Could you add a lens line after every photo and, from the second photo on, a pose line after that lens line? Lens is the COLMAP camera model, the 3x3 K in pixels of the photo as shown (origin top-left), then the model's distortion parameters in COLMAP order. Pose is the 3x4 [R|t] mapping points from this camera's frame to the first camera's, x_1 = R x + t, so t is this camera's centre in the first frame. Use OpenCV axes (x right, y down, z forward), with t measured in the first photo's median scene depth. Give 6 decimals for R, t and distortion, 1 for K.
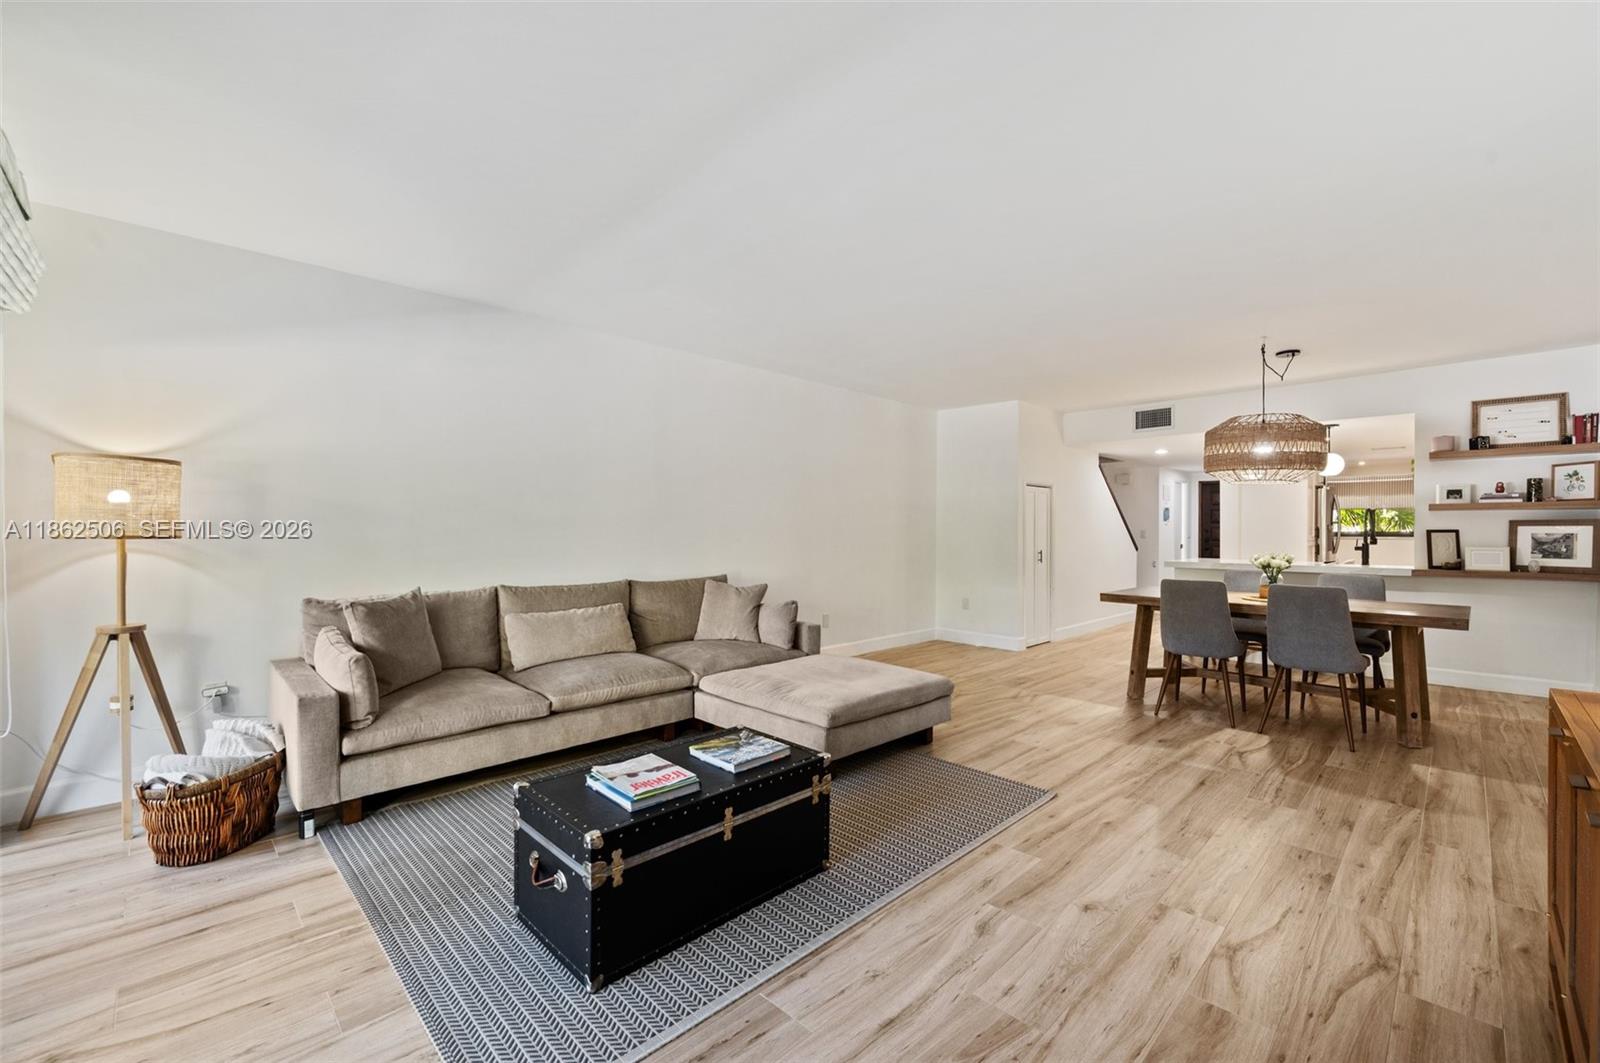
lens RADIAL K [[667.6, 0, 811.4], [0, 667.6, 532.3], [0, 0, 1]] dist [-0.000776, -0.000420]
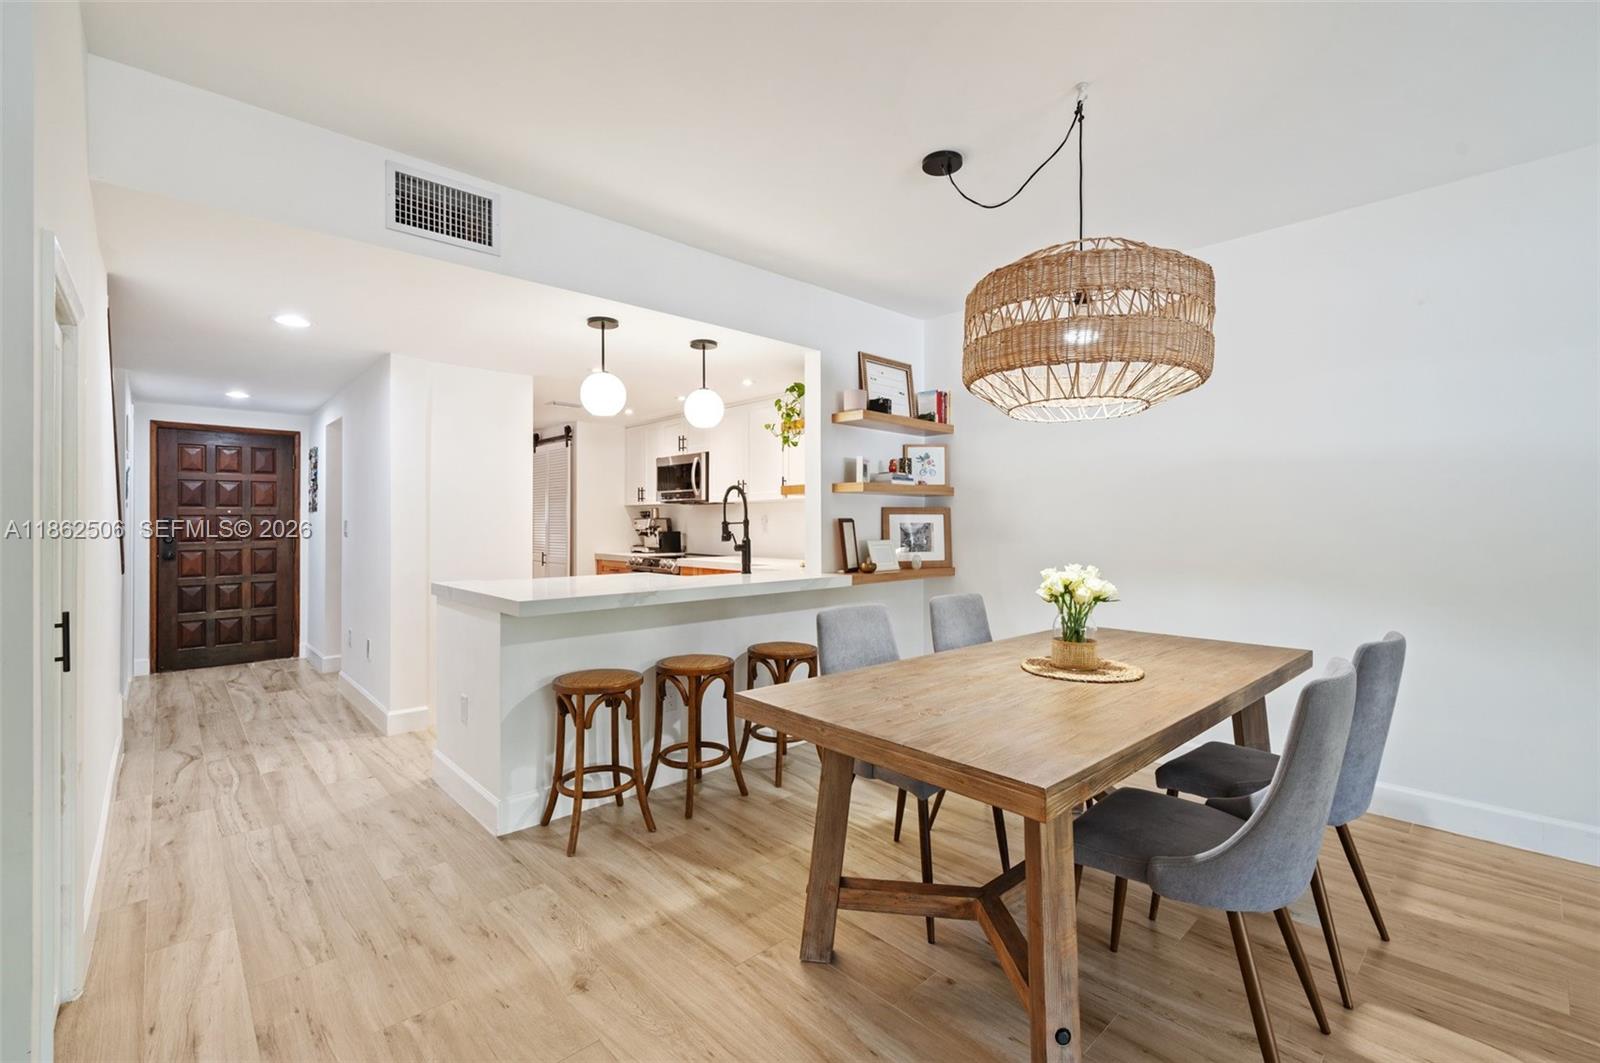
lens RADIAL K [[704.5, 0, 829.6], [0, 704.5, 523.0], [0, 0, 1]] dist [-0.006806, -0.000305]
pose [[0.031731, -0.002433, 0.999493, 0.197087], [0.004180, 0.999989, 0.002302, -0.000964], [-0.999488, 0.004105, 0.031741, 1.120884]]
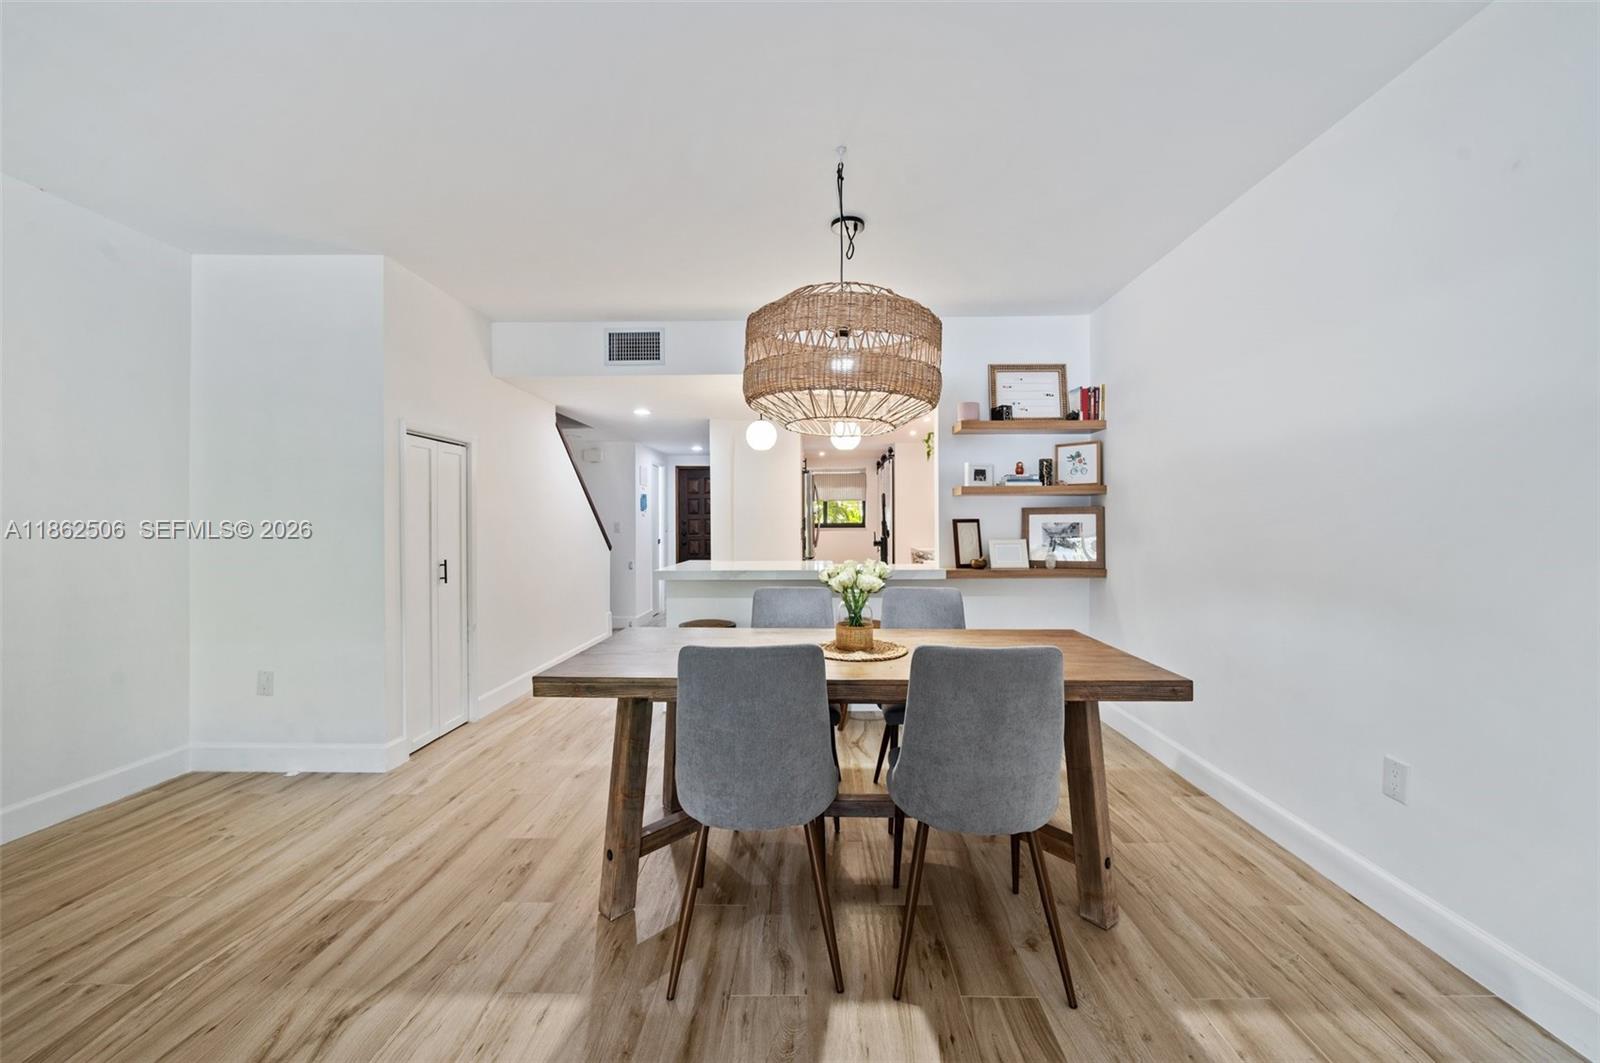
lens RADIAL K [[642.1, 0, 799.7], [0, 642.1, 523.1], [0, 0, 1]] dist [-0.012381, -0.000052]
pose [[0.733994, -0.005081, 0.679137, 0.304024], [0.008006, 0.999967, -0.001172, 0.000273], [-0.679109, 0.006297, 0.734011, 0.639238]]
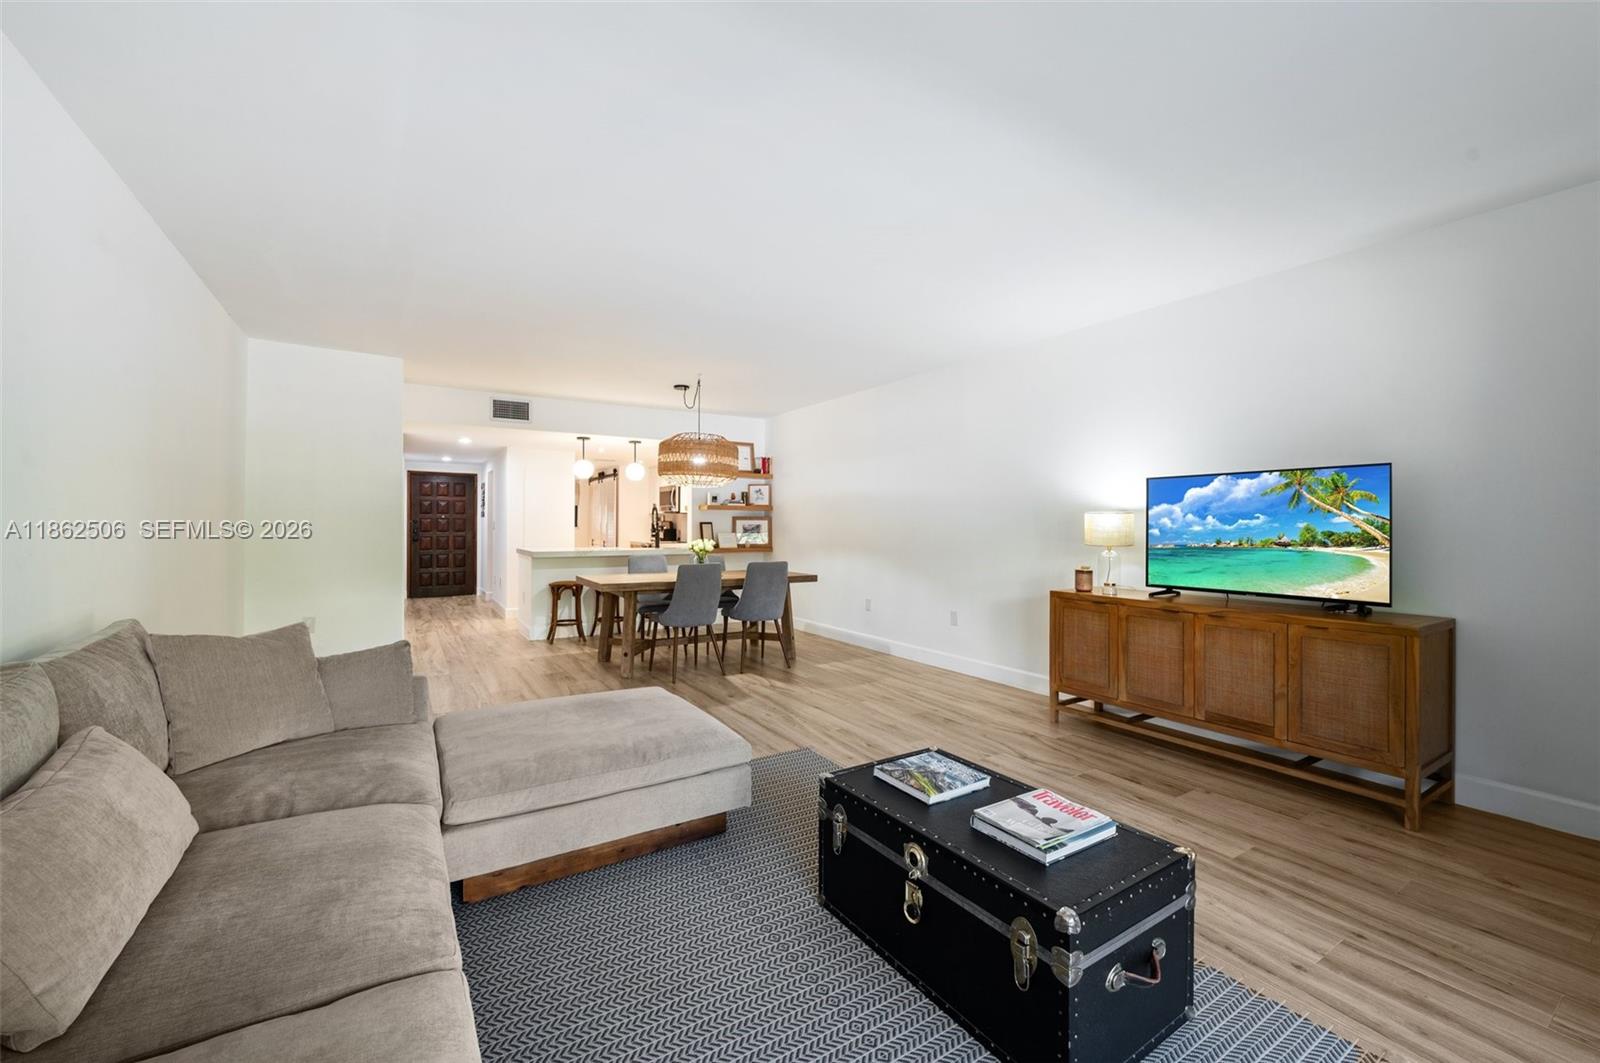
lens RADIAL K [[643.1, 0, 832.4], [0, 643.1, 527.4], [0, 0, 1]] dist [-0.002514, -0.000105]
pose [[0.197914, -0.006680, 0.980197, -0.483790], [-0.000726, 0.999976, 0.006961, -0.002769], [-0.980219, -0.002089, 0.197904, 0.485590]]
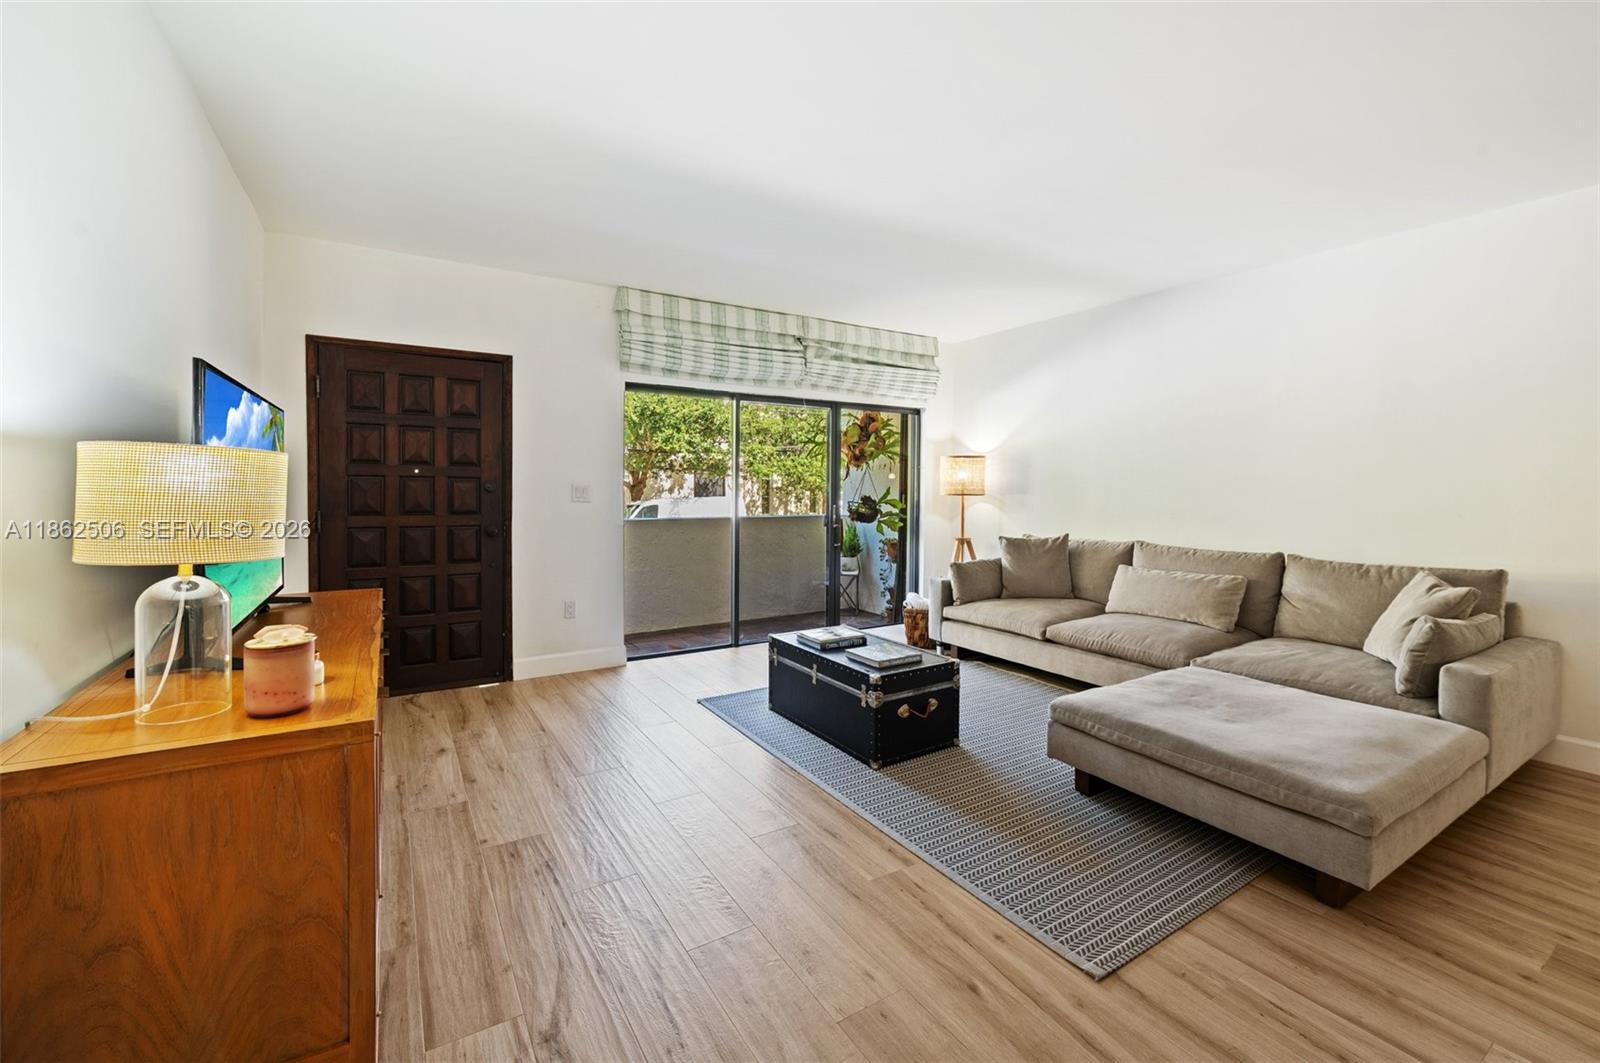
lens RADIAL K [[645.9, 0, 797.1], [0, 645.9, 496.4], [0, 0, 1]] dist [-0.016934, 0.000103]
pose [[-0.235911, 0.003835, -0.971767, 0.603621], [-0.008154, 0.999949, 0.005926, 0.003211], [0.971740, 0.009322, -0.235868, 0.580312]]
